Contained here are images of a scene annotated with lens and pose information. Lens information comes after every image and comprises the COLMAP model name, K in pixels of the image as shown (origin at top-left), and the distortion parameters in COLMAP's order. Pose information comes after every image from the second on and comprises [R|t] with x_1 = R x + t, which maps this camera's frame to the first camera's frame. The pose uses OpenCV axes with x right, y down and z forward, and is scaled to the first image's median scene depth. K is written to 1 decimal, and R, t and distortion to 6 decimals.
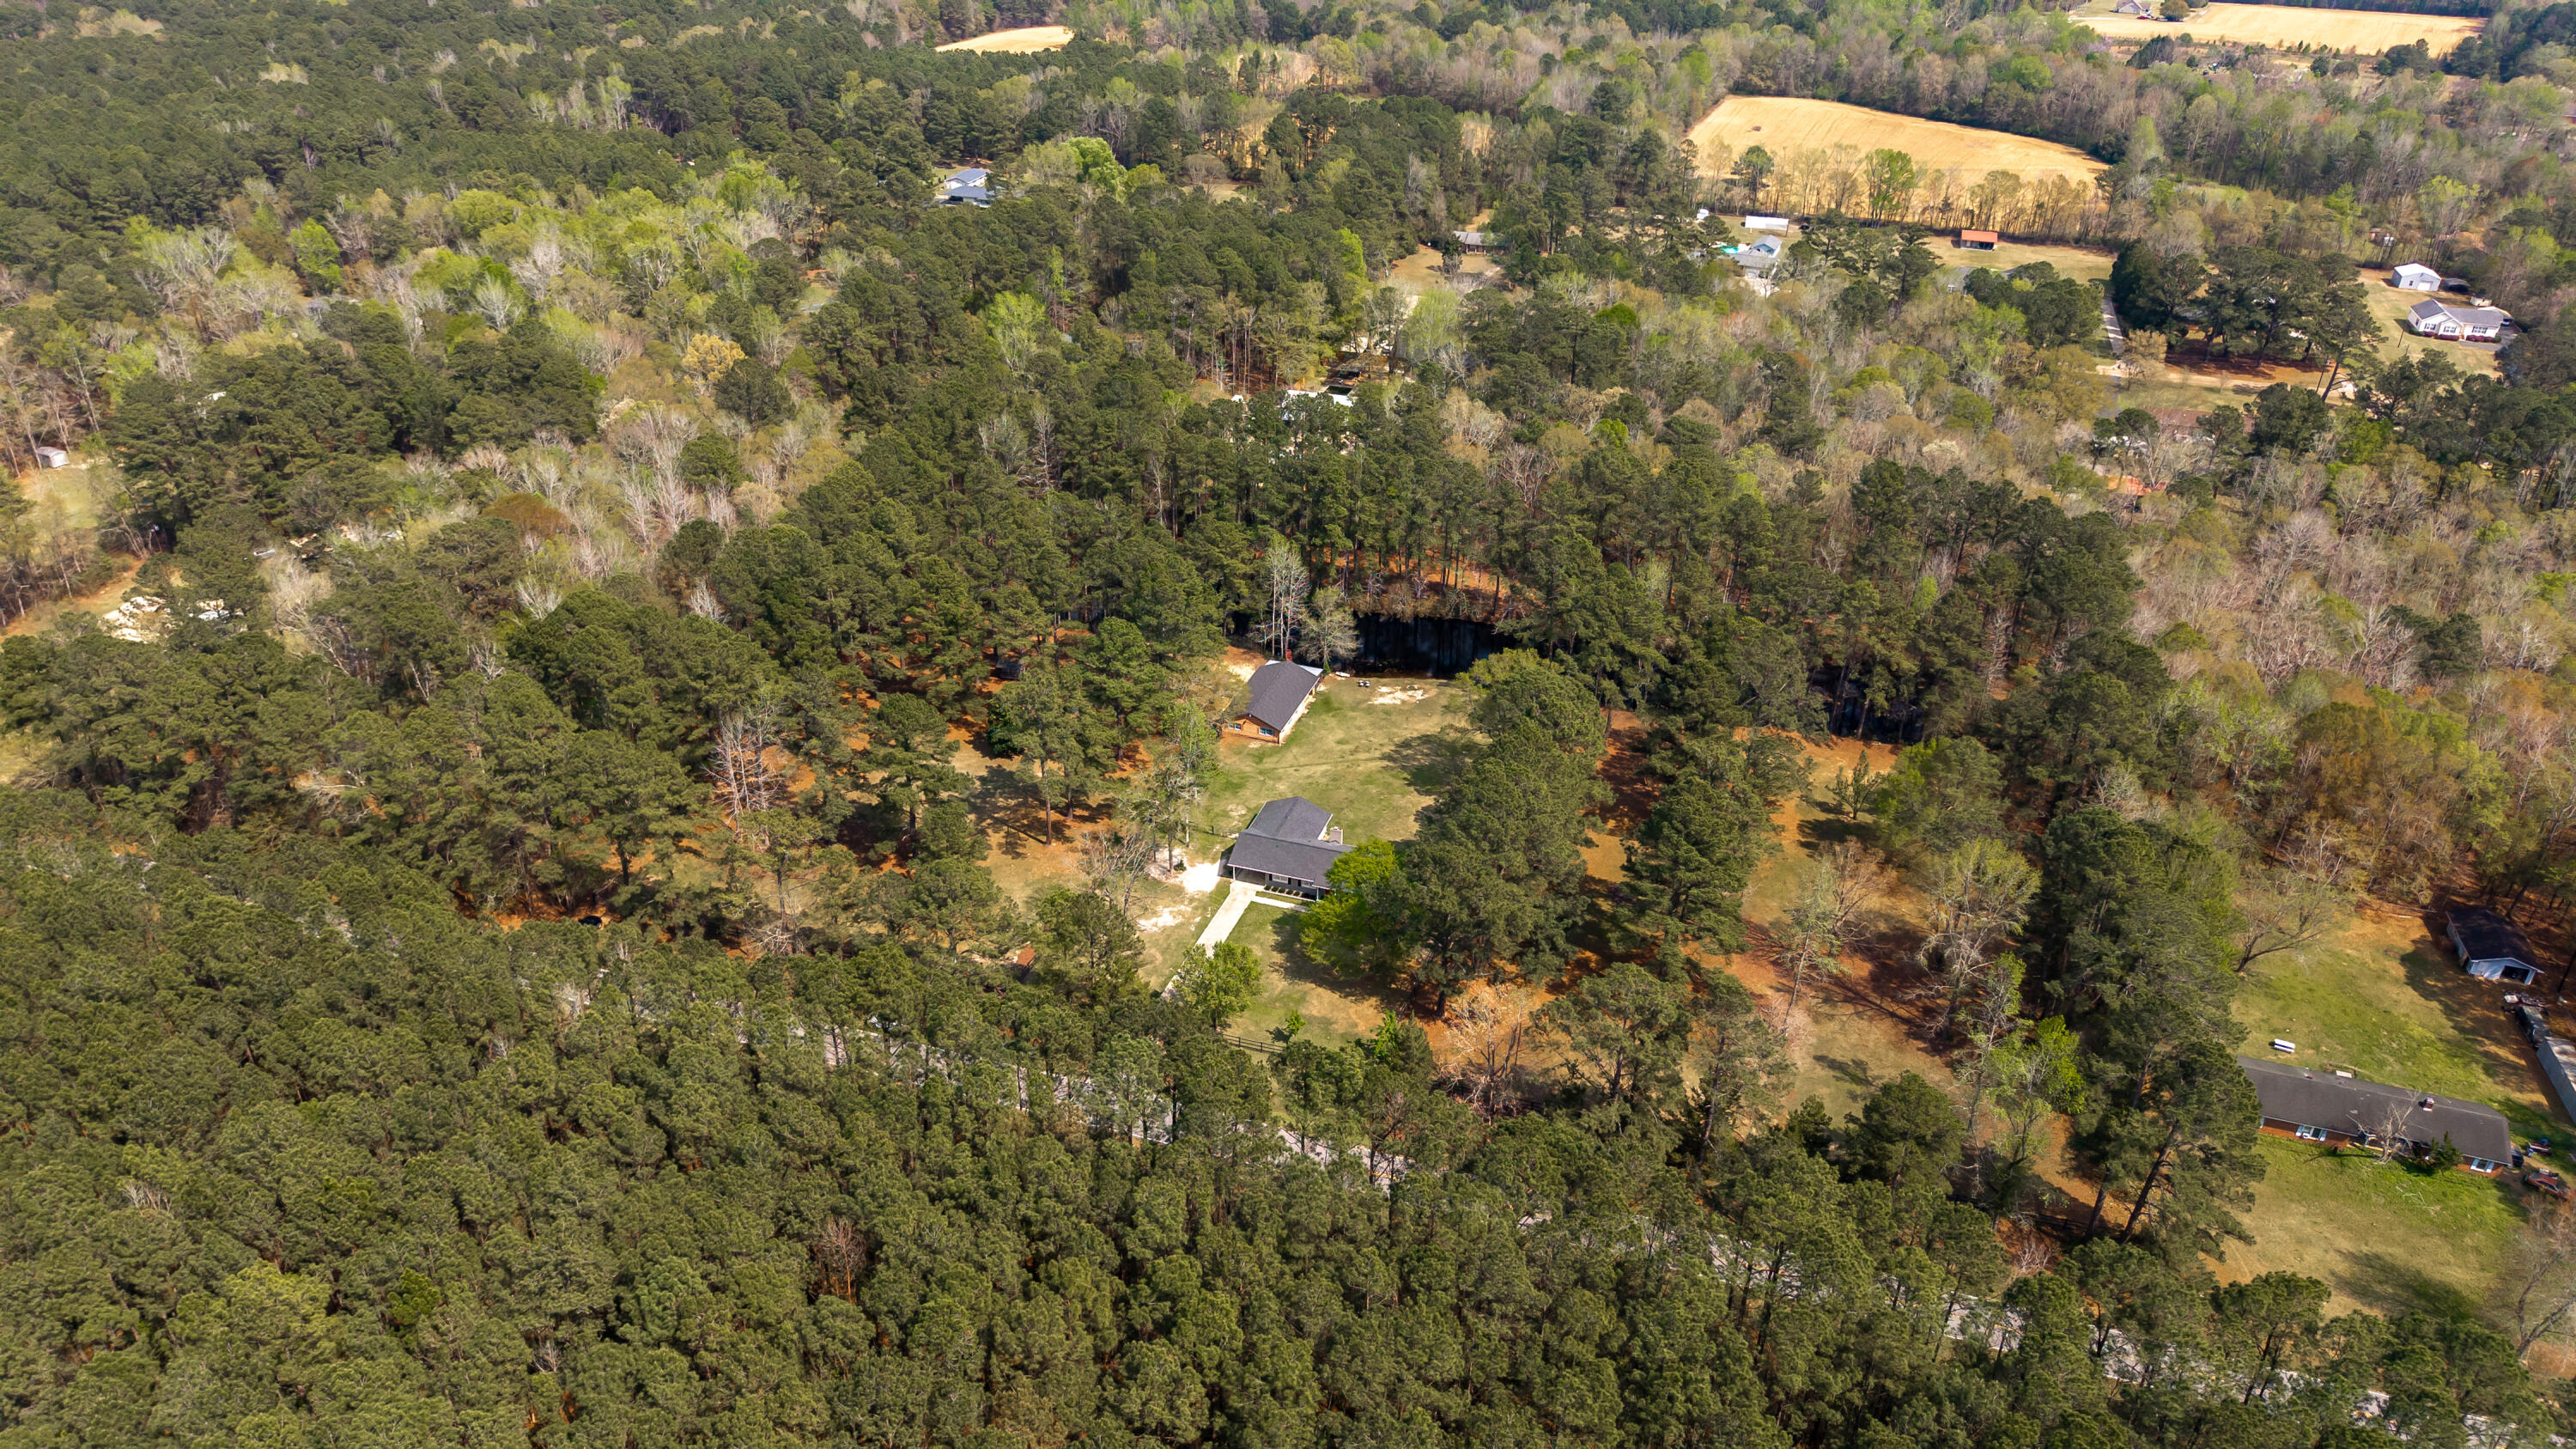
lens RADIAL K [[1717.2, 0, 1293.2], [0, 1717.2, 733.7], [0, 0, 1]] dist [-0.001634, -0.001100]
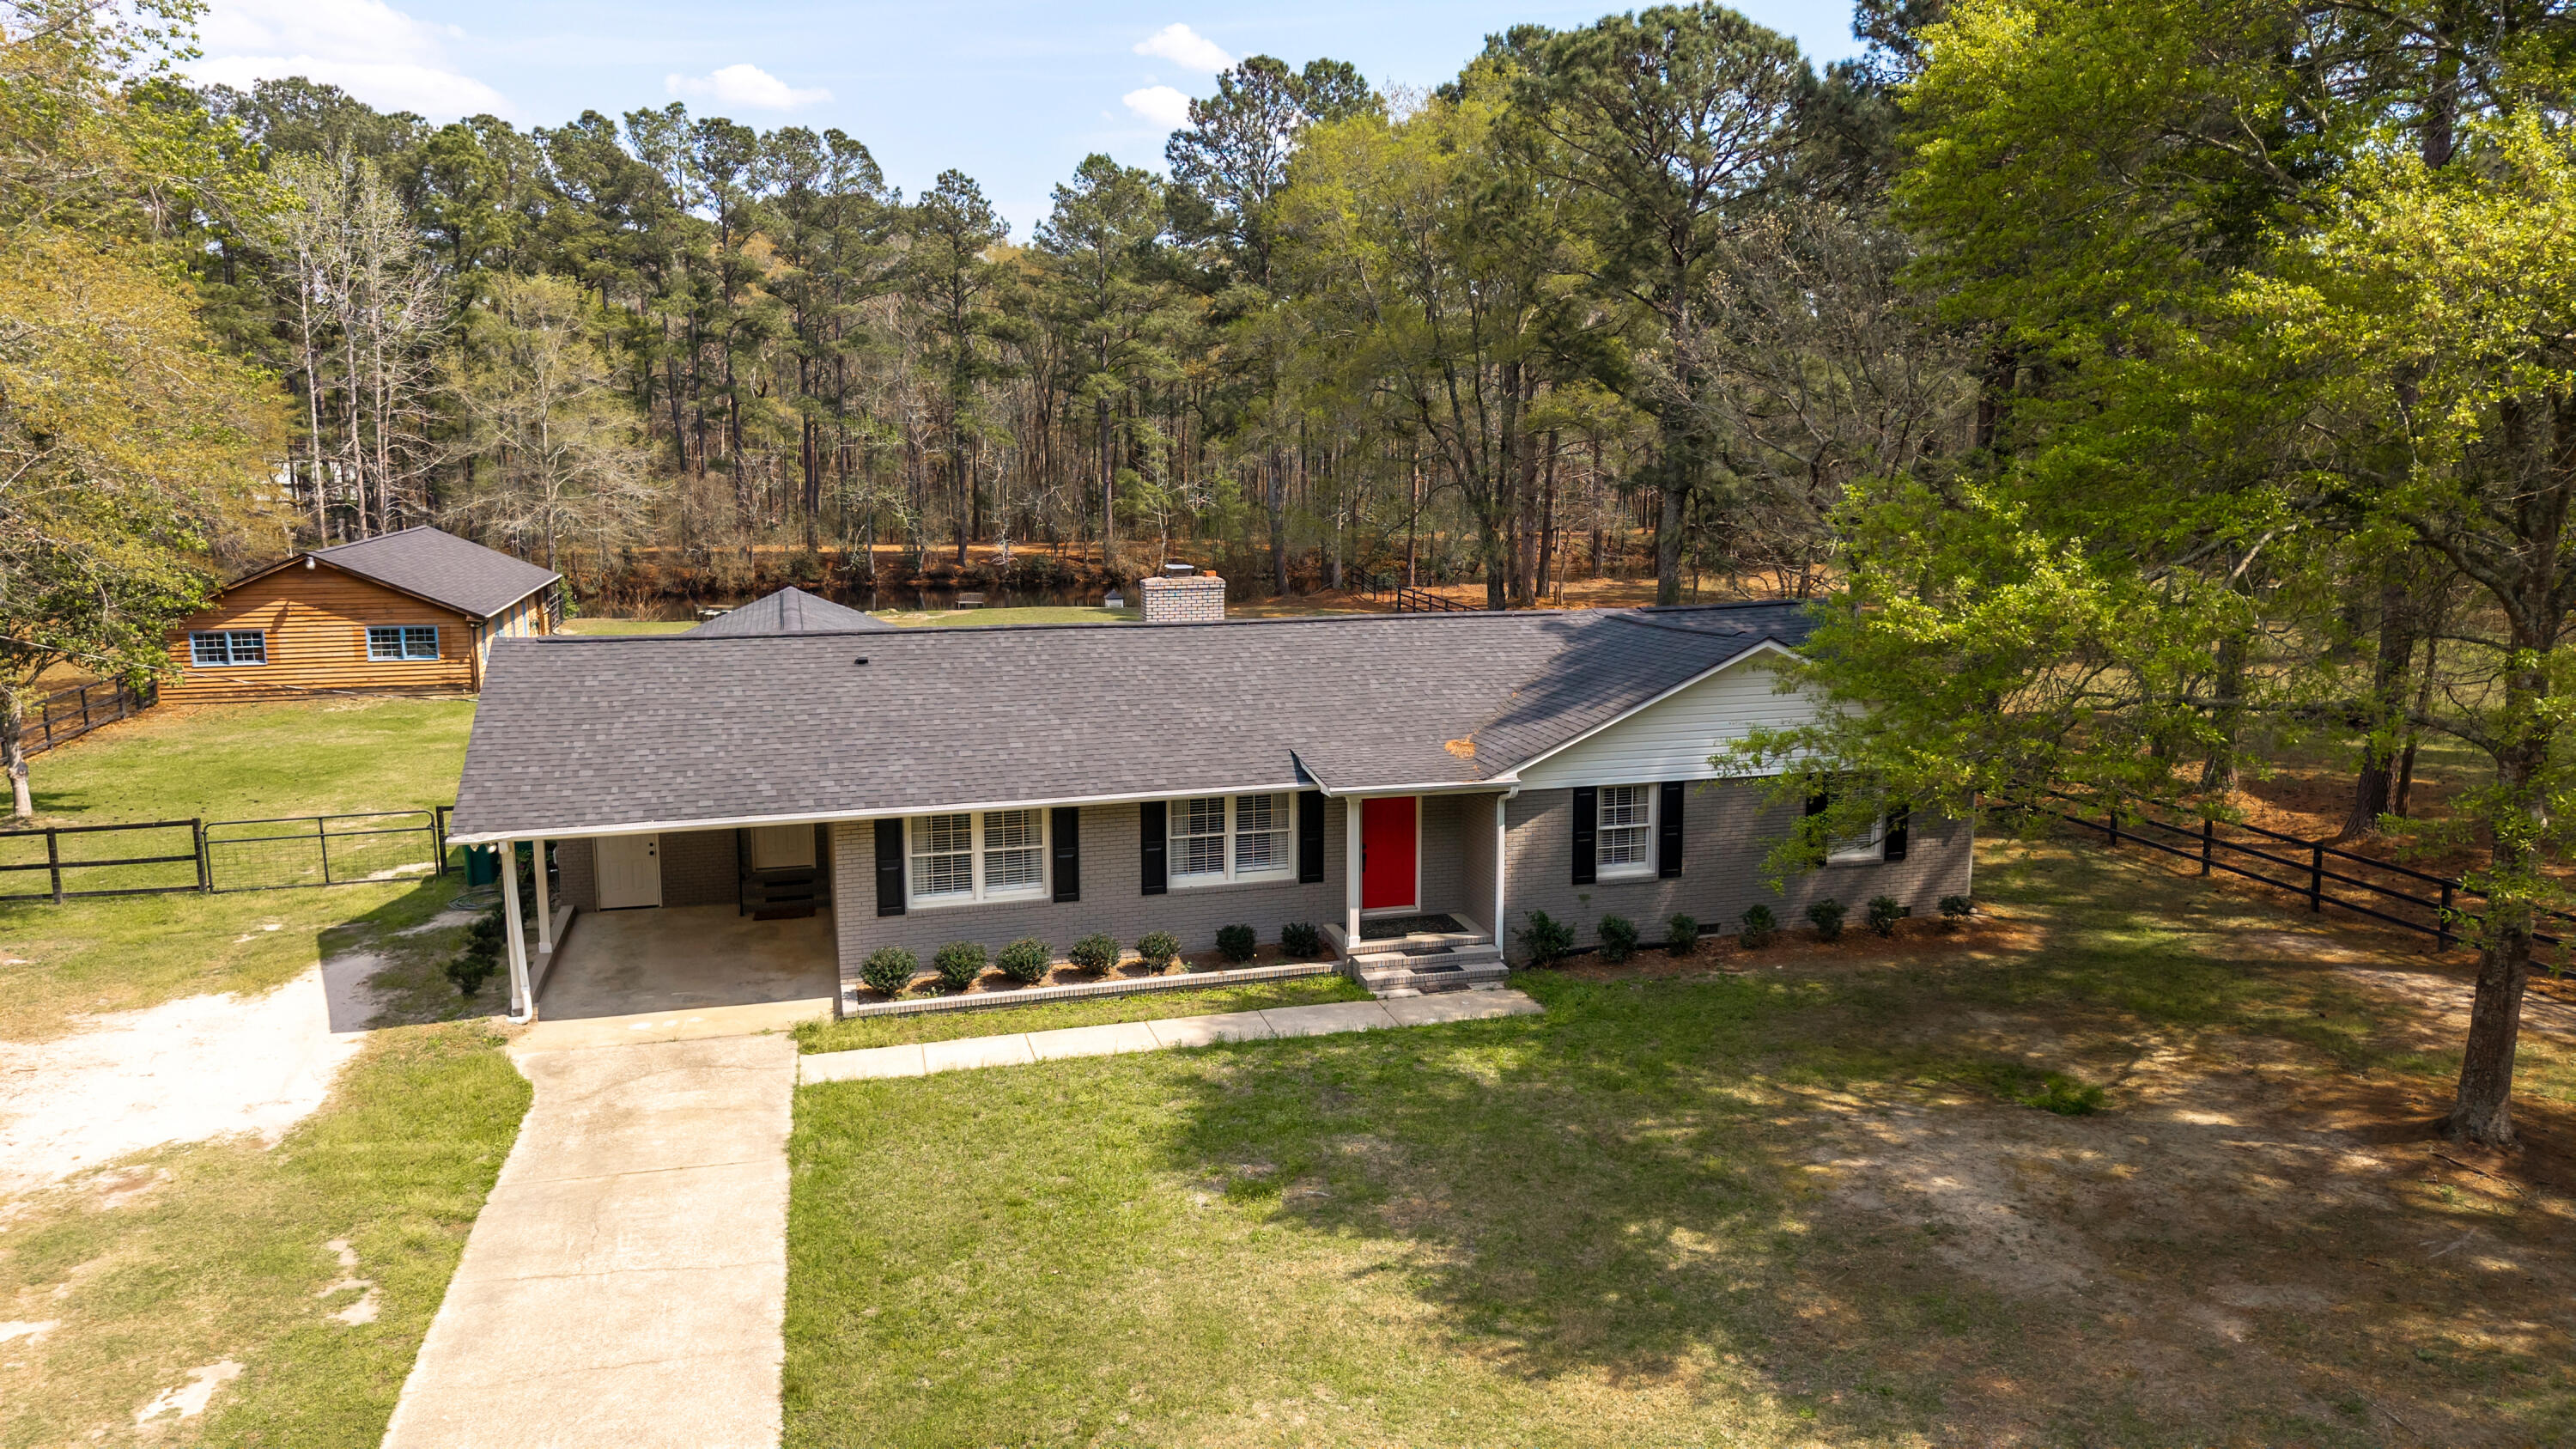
lens RADIAL K [[1717.2, 0, 1301.8], [0, 1717.2, 719.7], [0, 0, 1]] dist [-0.001634, -0.001100]
pose [[0.821039, -0.103087, 0.561487, -0.044889], [0.290684, 0.921998, -0.255779, 0.093900], [-0.491323, 0.373220, 0.786962, 0.753285]]
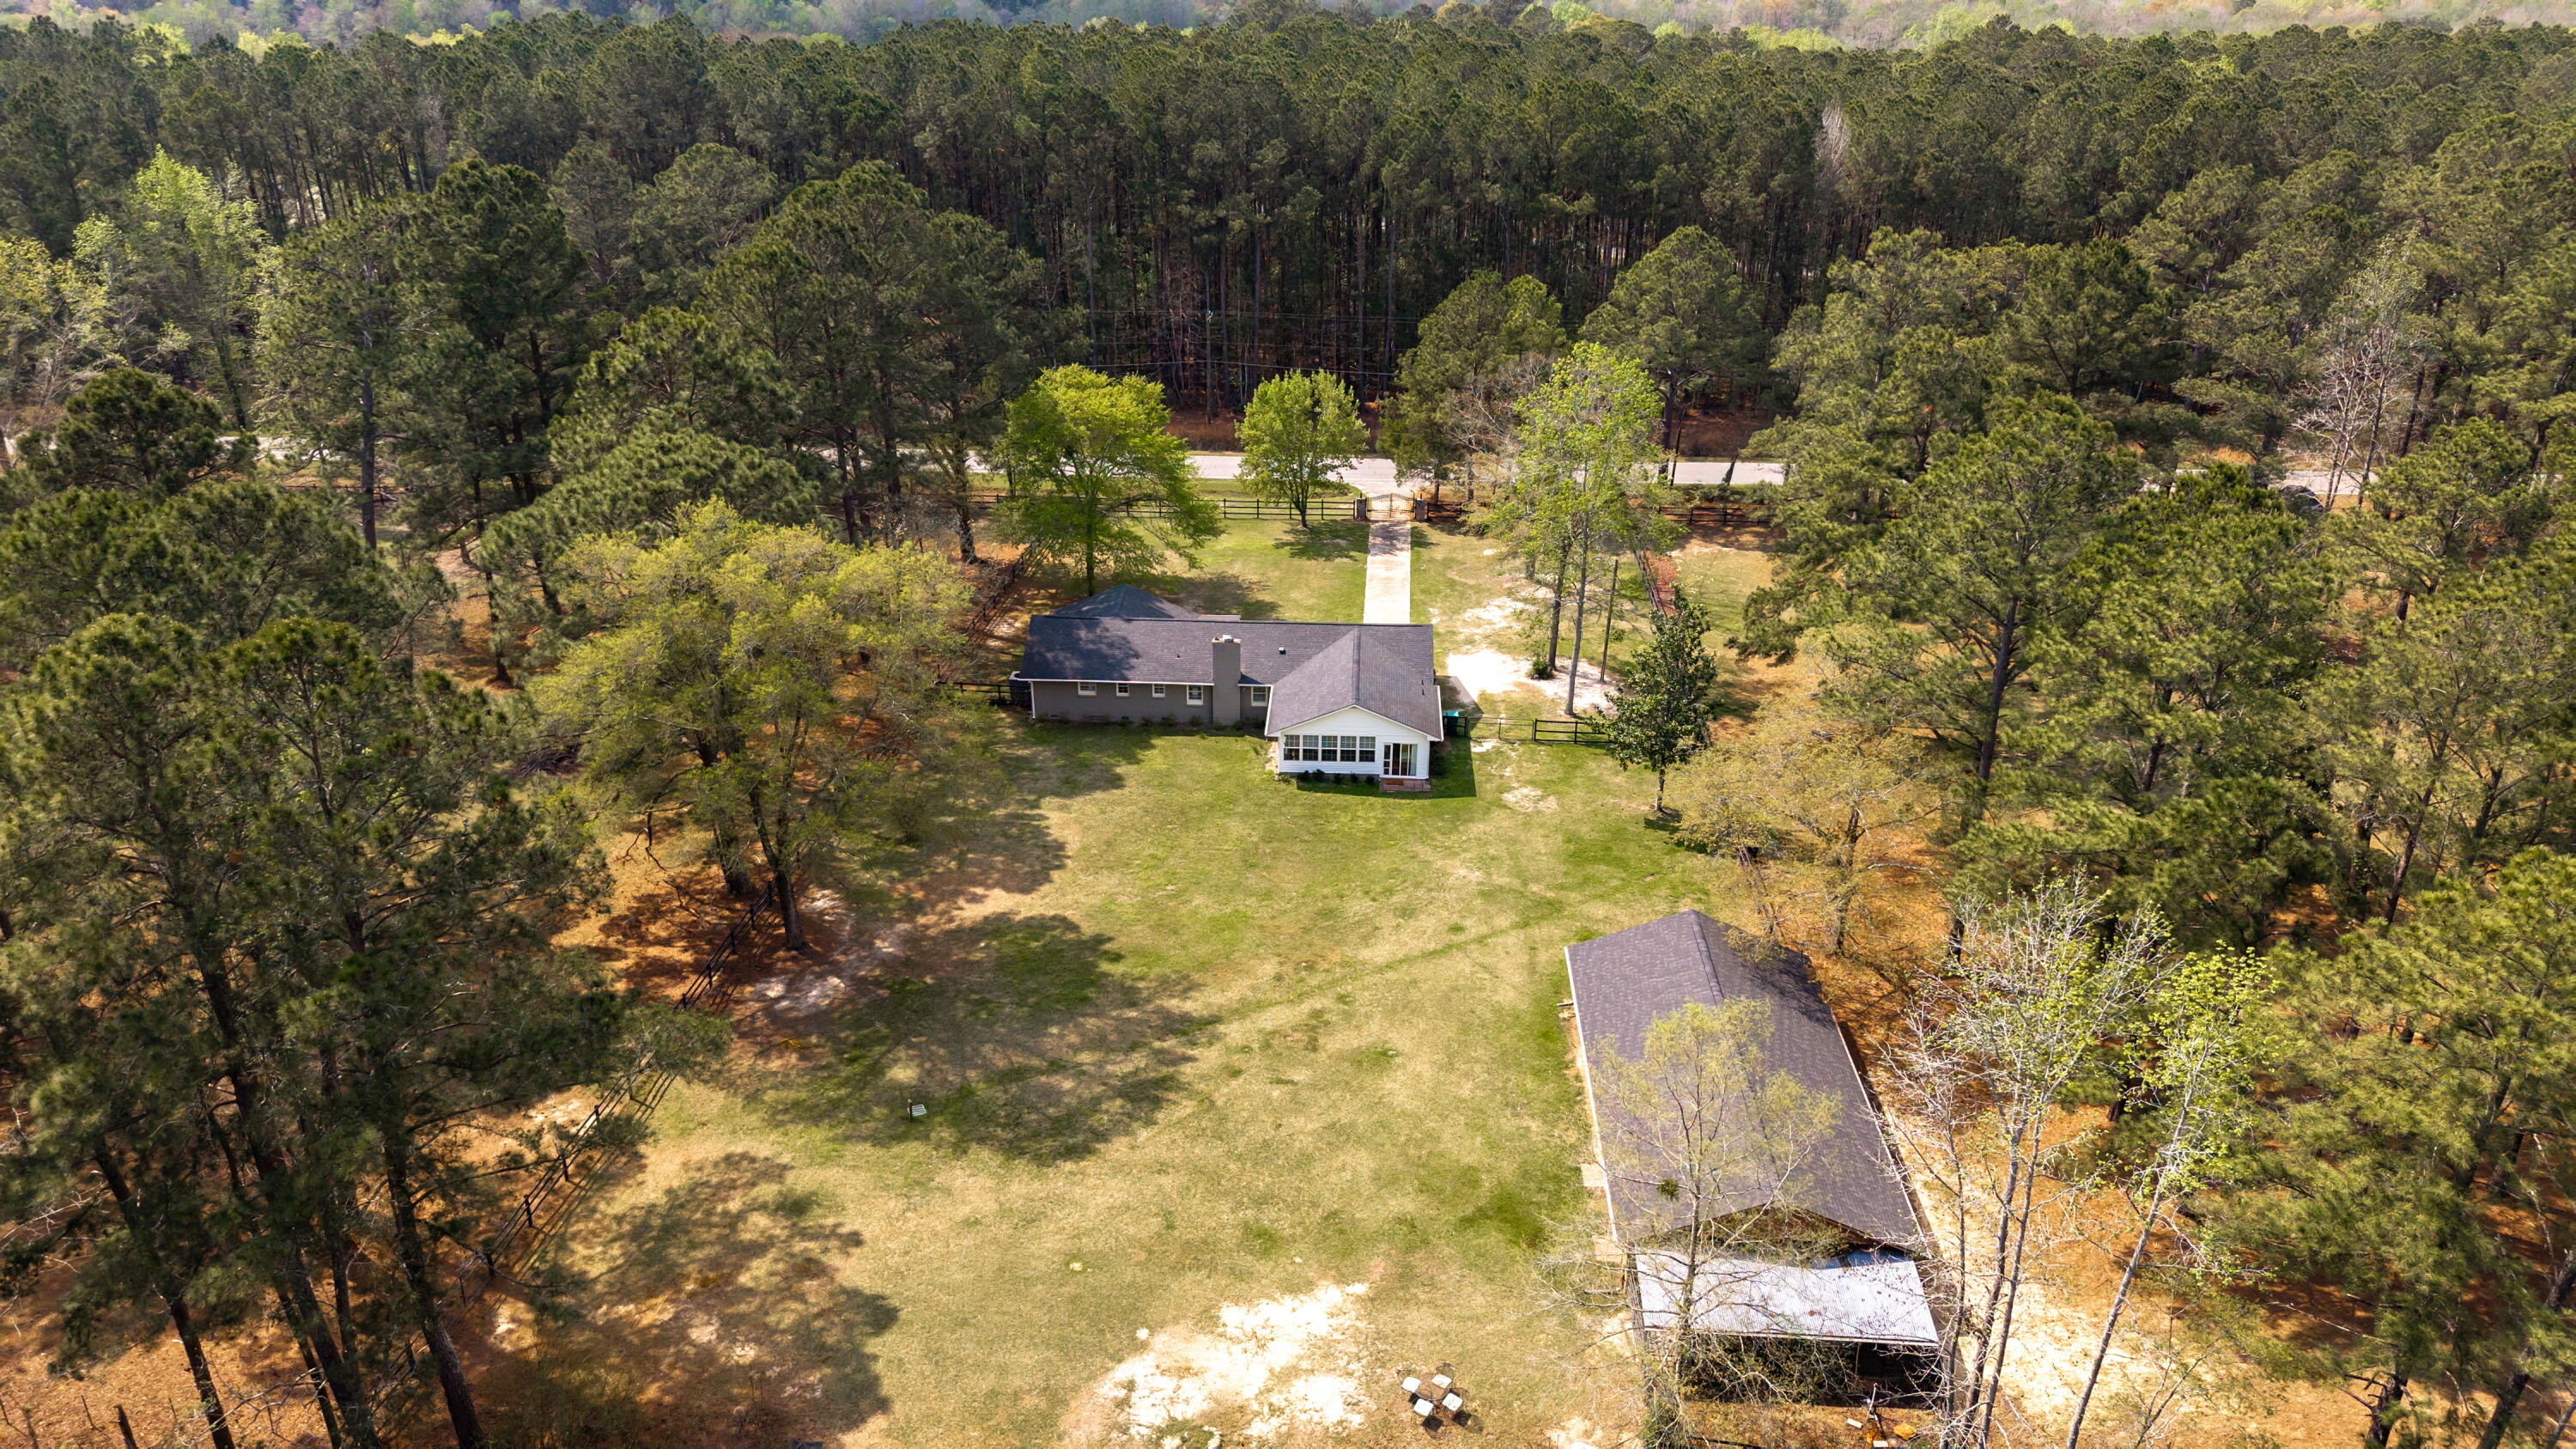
lens RADIAL K [[1717.2, 0, 1276.0], [0, 1717.2, 717.5], [0, 0, 1]] dist [-0.001634, -0.001100]
pose [[-0.964462, 0.085106, -0.250139, 0.104952], [-0.152097, 0.595293, 0.788982, -0.235853], [0.216053, 0.798989, -0.561193, 1.078016]]
